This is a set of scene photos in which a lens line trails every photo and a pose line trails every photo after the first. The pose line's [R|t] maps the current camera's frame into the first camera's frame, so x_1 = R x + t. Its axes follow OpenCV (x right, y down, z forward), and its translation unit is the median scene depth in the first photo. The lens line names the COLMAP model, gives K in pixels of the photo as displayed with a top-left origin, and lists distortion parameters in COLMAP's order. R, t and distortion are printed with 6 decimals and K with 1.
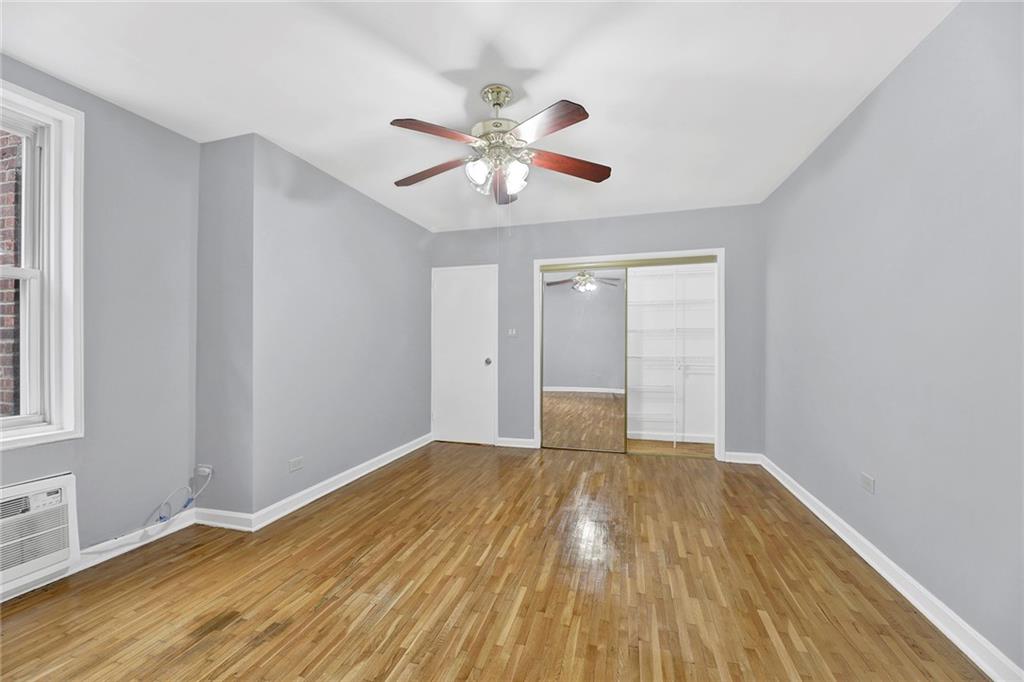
lens RADIAL K [[419.9, 0, 510.3], [0, 419.9, 342.2], [0, 0, 1]] dist [-0.006773, -0.000398]
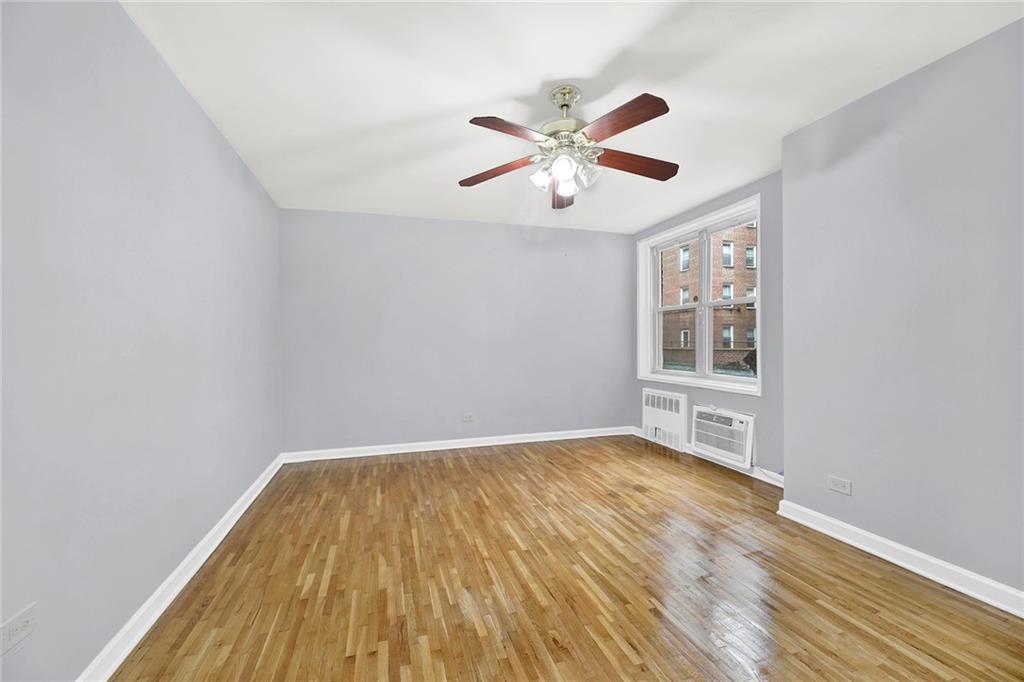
lens RADIAL K [[419.9, 0, 512.0], [0, 419.9, 340.1], [0, 0, 1]] dist [-0.006773, -0.000398]
pose [[-0.839535, 0.014298, -0.543117, 0.700973], [0.015940, 0.999872, 0.001682, -0.009641], [0.543071, -0.007245, -0.839655, 1.987014]]
